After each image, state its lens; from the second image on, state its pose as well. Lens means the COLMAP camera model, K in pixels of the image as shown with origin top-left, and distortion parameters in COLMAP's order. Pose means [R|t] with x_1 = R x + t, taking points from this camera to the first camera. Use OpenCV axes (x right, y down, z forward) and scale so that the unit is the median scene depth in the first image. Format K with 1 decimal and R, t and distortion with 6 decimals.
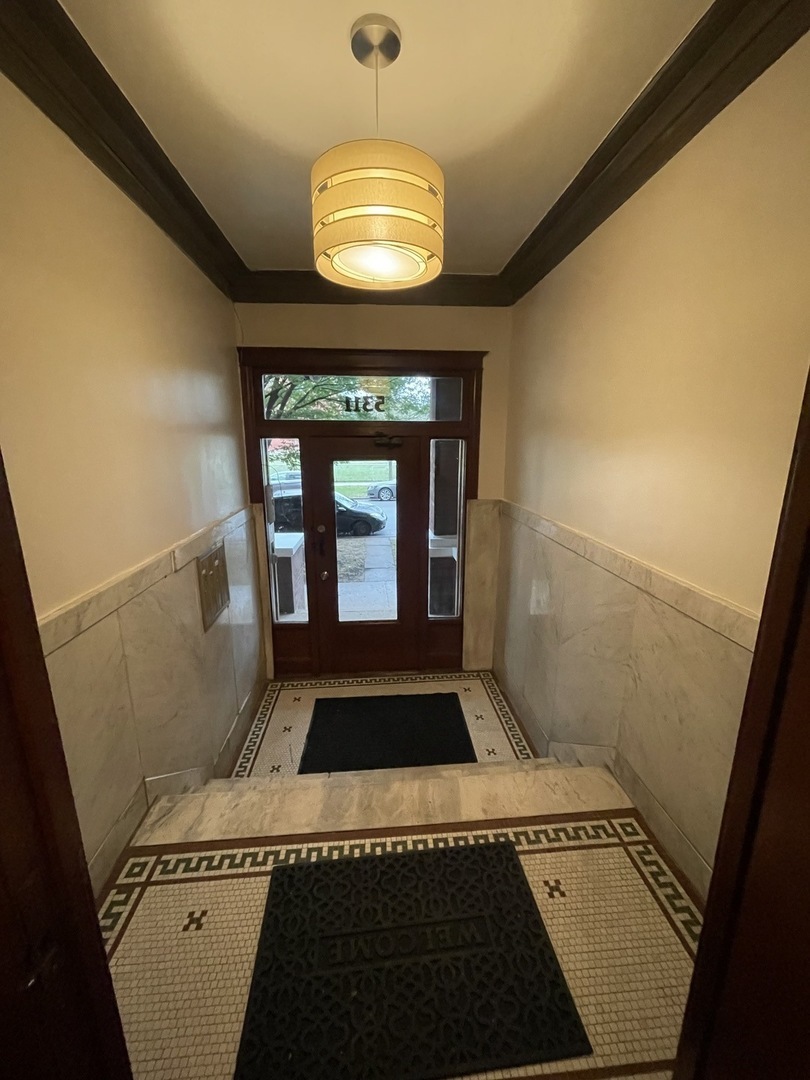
lens RADIAL K [[436.0, 0, 411.9], [0, 436.0, 539.4], [0, 0, 1]] dist [-0.000618, -0.000037]
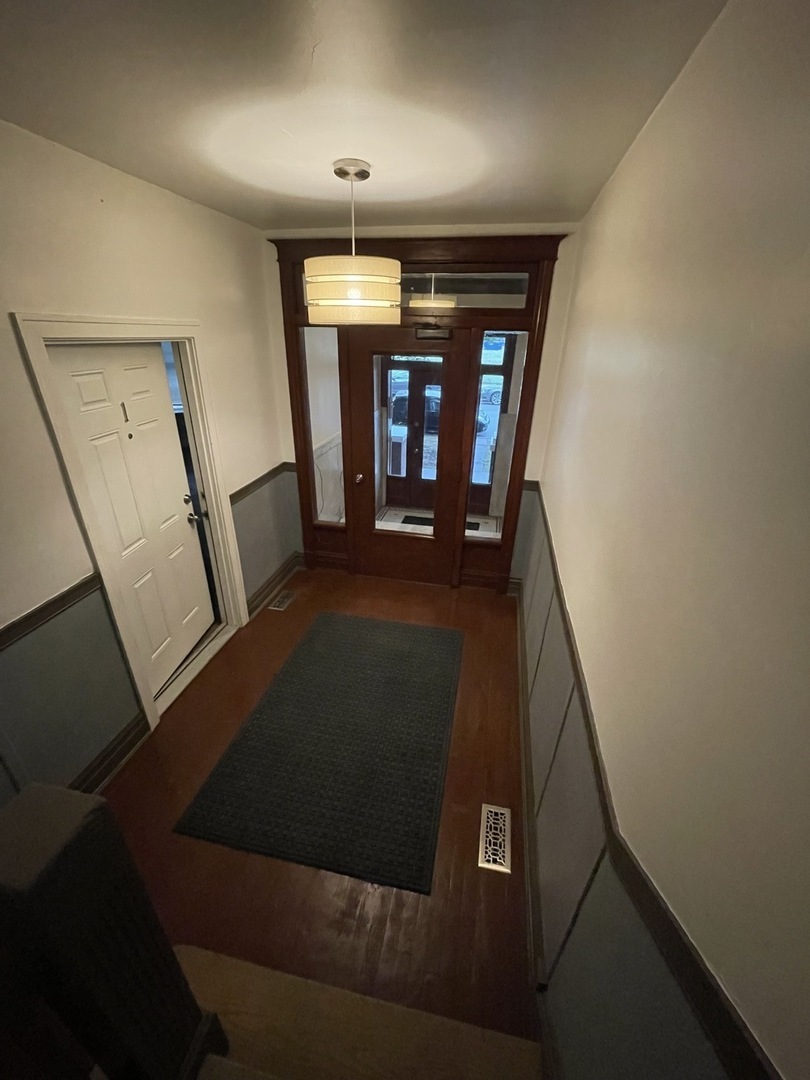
lens RADIAL K [[436.0, 0, 402.0], [0, 436.0, 548.4], [0, 0, 1]] dist [-0.000618, -0.000037]
pose [[0.953919, 0.152239, -0.258576, 0.272648], [-0.085773, 0.964125, 0.251211, 0.021970], [0.287544, -0.217456, 0.932755, -0.793593]]
